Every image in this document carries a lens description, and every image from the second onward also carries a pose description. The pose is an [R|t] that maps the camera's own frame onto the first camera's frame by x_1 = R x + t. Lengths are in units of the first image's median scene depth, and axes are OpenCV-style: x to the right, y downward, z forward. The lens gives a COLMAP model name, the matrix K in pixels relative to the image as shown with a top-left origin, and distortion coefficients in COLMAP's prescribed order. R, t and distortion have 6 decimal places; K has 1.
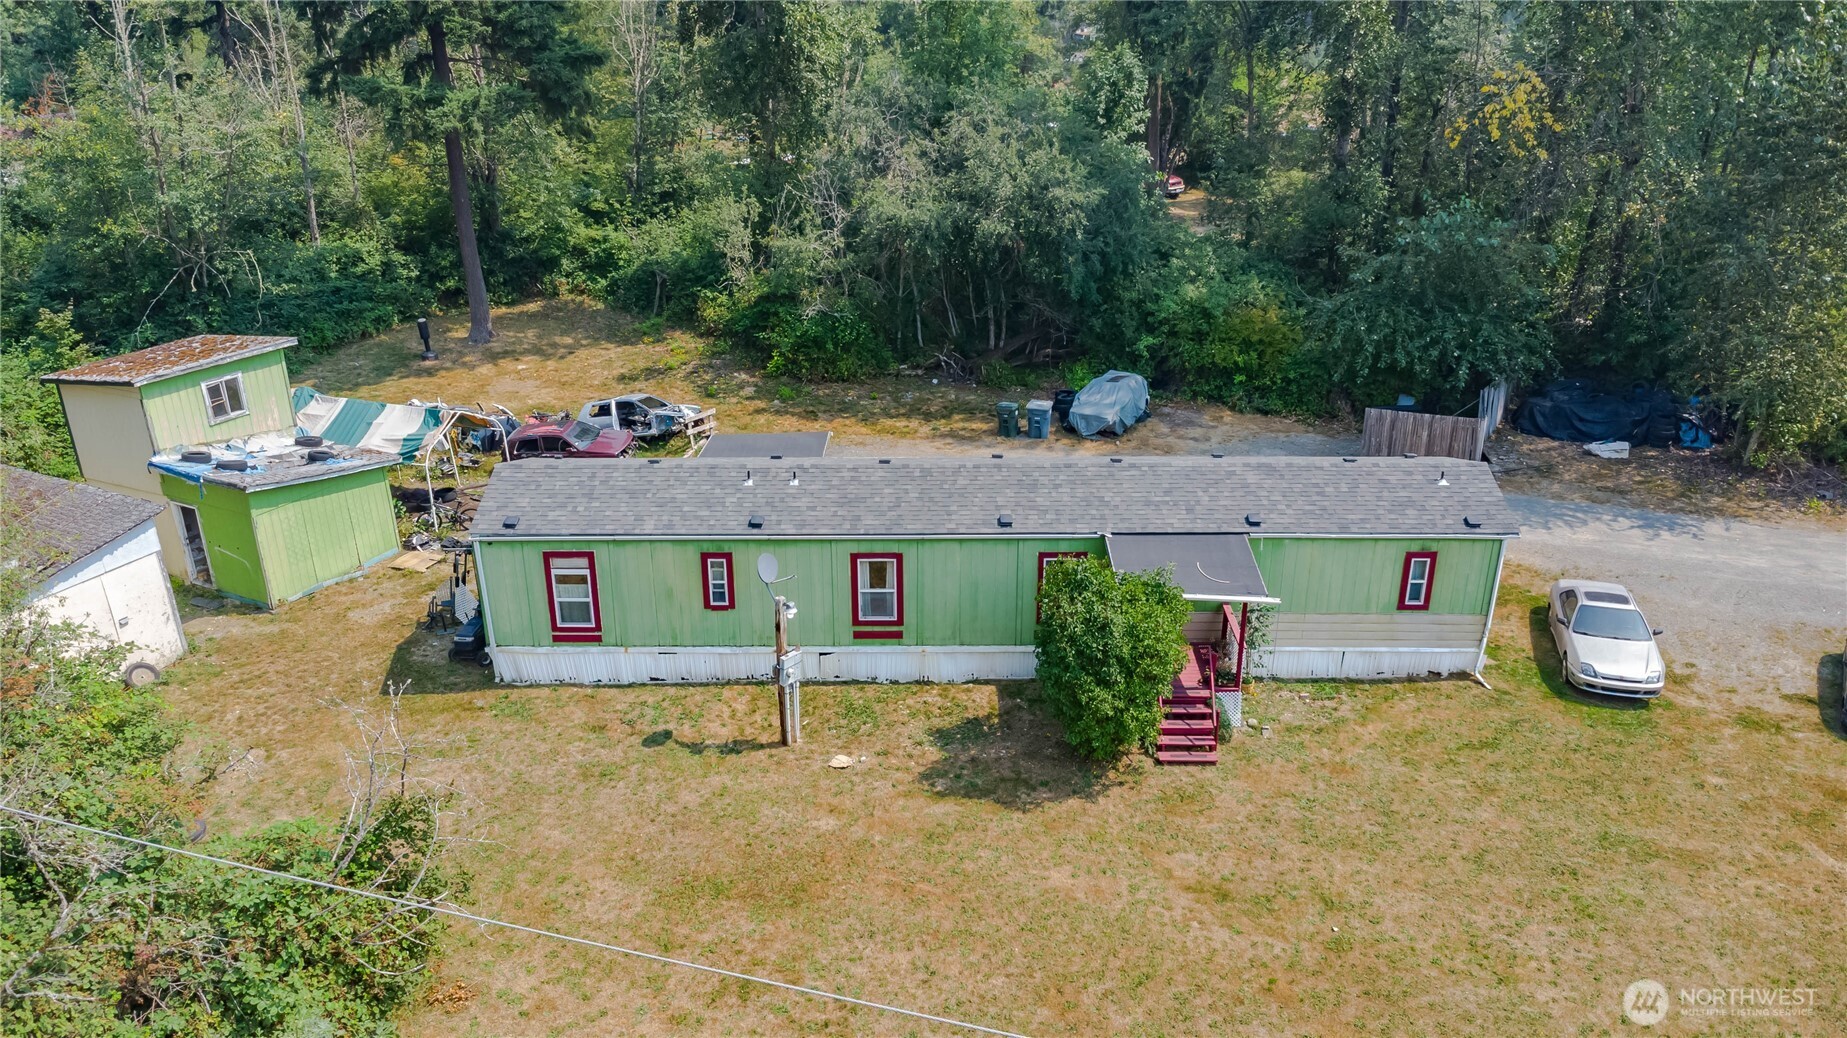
lens RADIAL K [[1301.7, 0, 914.1], [0, 1301.7, 524.7], [0, 0, 1]] dist [0.028731, -0.022914]
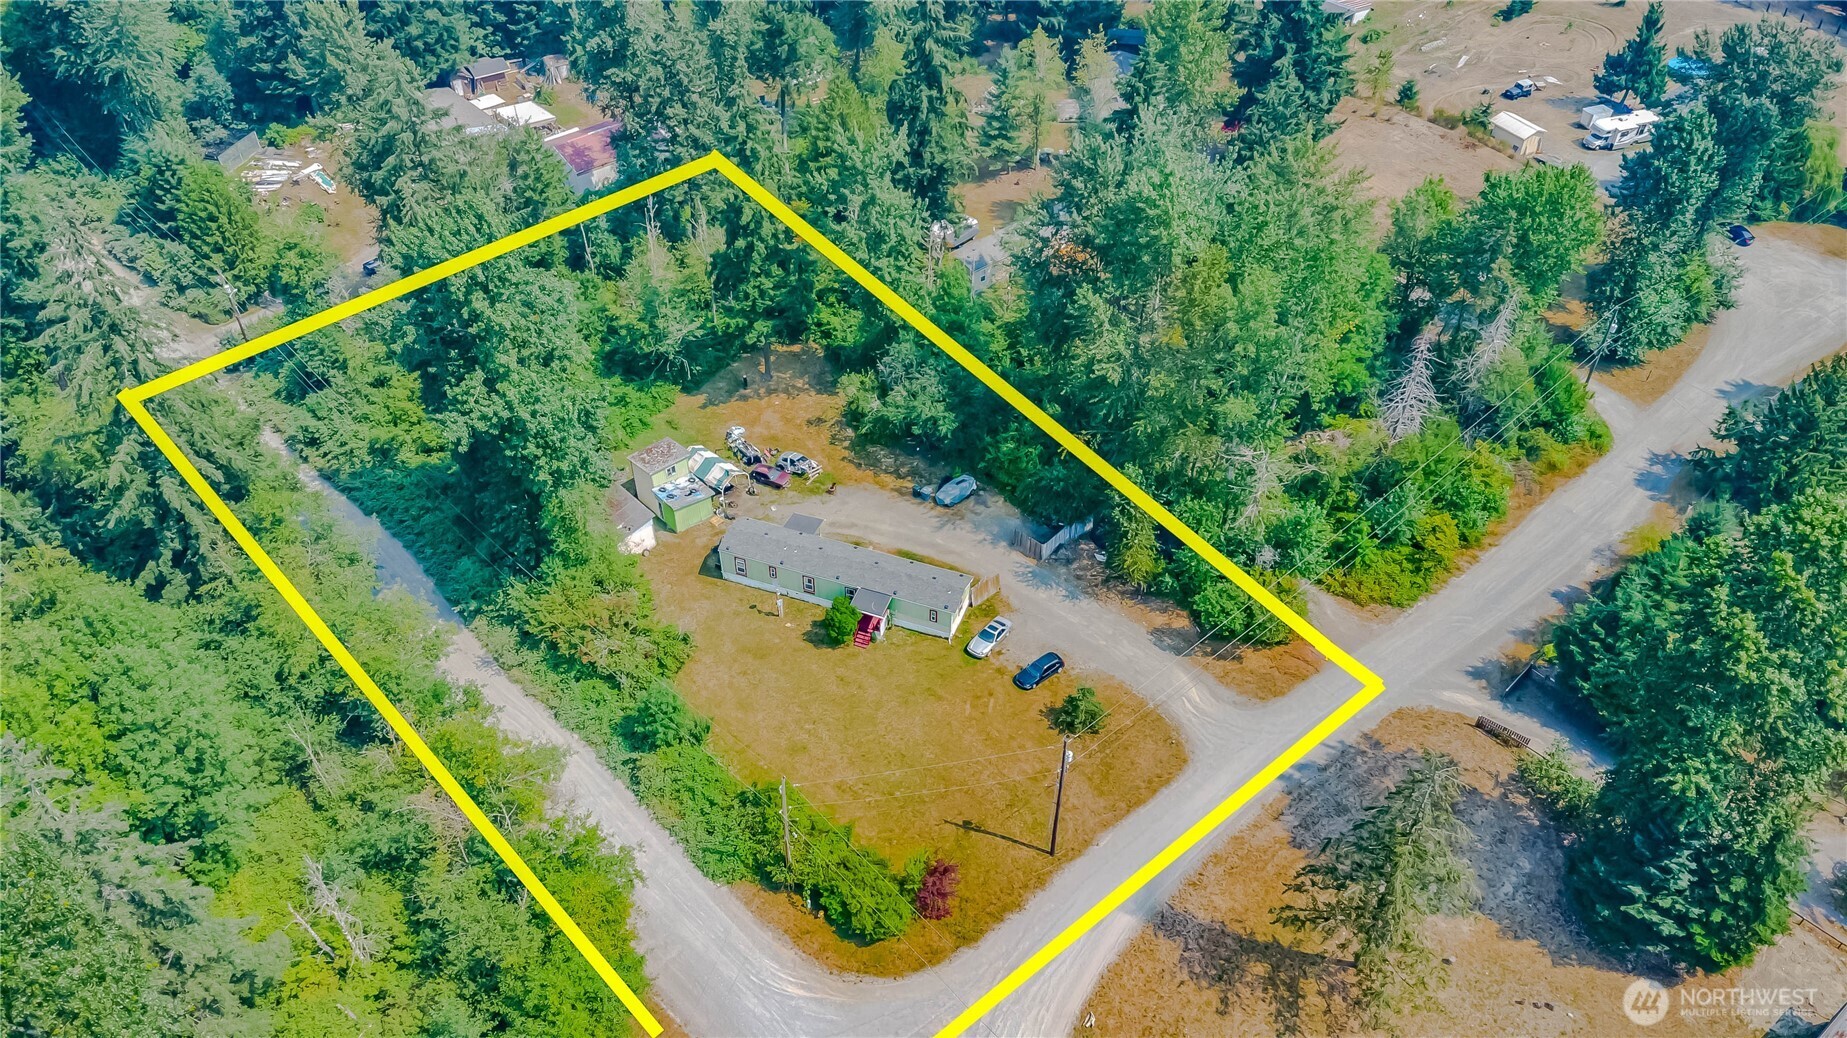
lens RADIAL K [[1301.7, 0, 921.8], [0, 1301.7, 514.9], [0, 0, 1]] dist [0.028731, -0.022914]
pose [[0.937777, 0.235656, -0.255032, 1.274162], [-0.137395, 0.926338, 0.350744, -1.603462], [0.318901, -0.293879, 0.901076, -2.450256]]
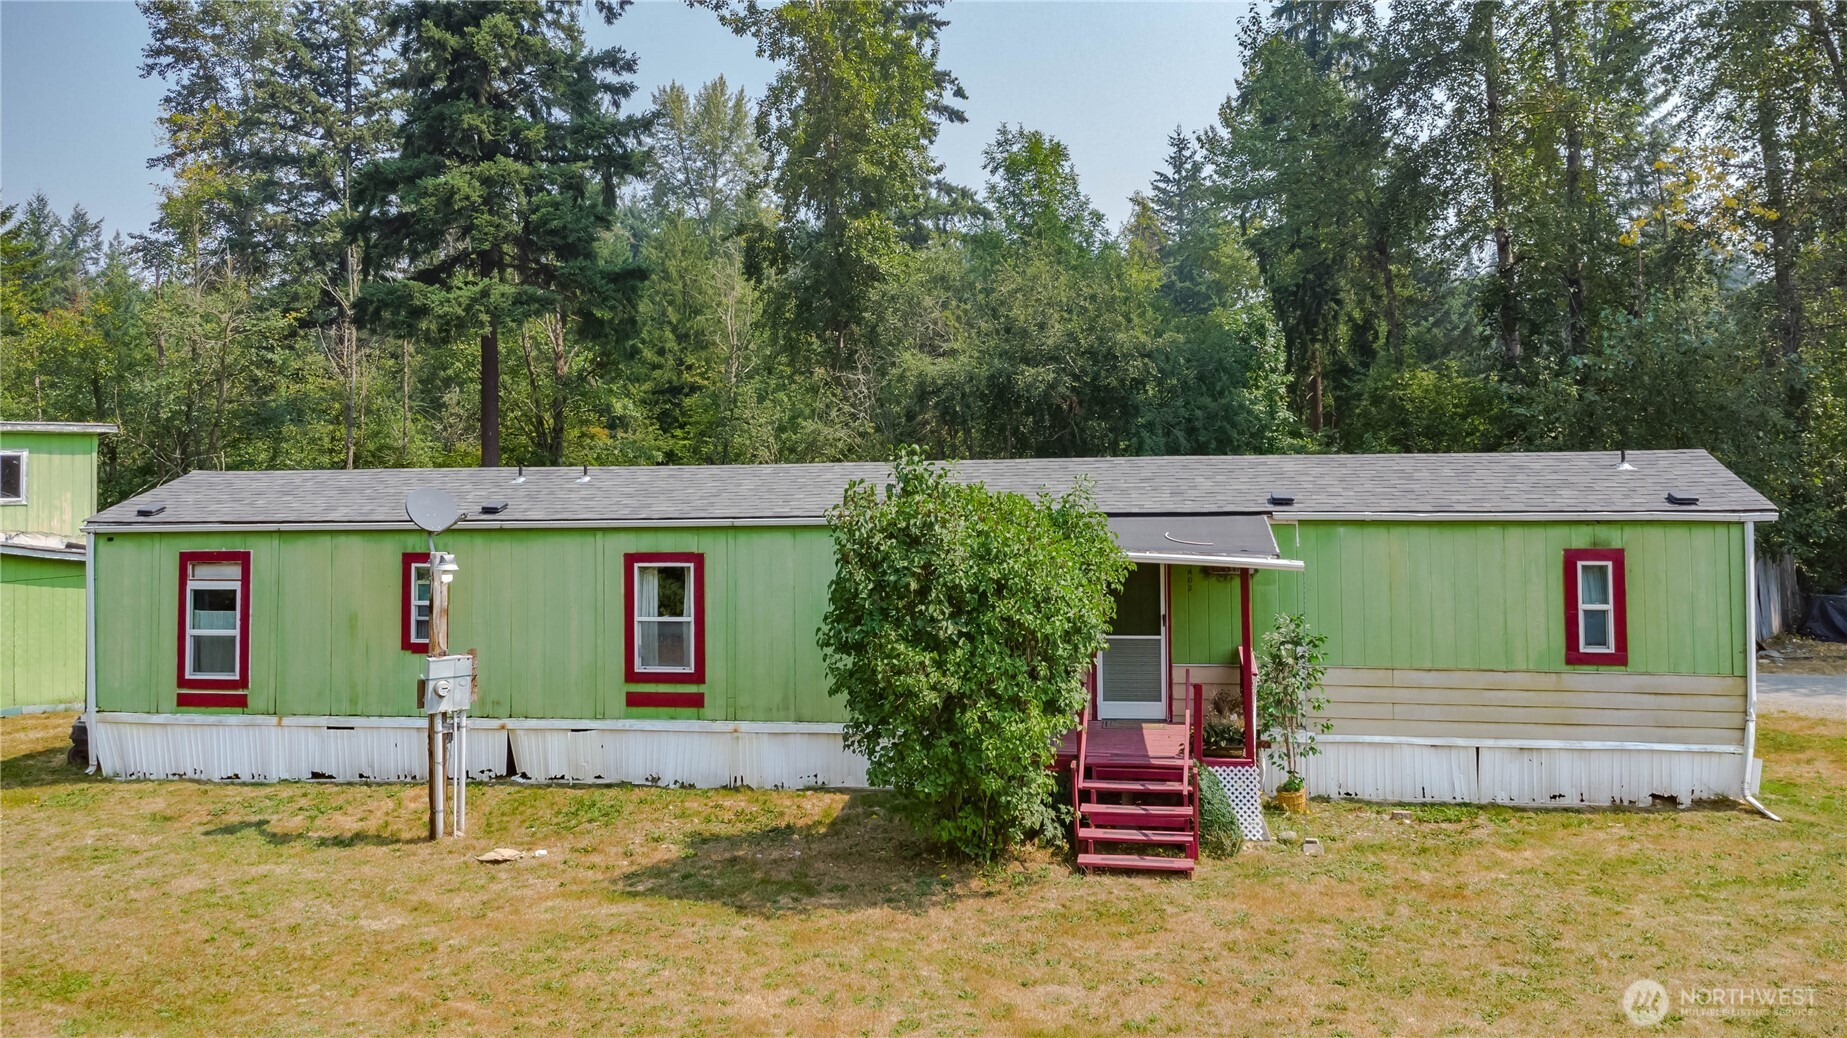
lens RADIAL K [[1301.7, 0, 970.5], [0, 1301.7, 503.5], [0, 0, 1]] dist [0.028731, -0.022914]
pose [[0.987617, -0.011821, -0.156436, 0.209580], [-0.051779, 0.916716, -0.396169, 0.234969], [0.148090, 0.399364, 0.904753, 0.439219]]
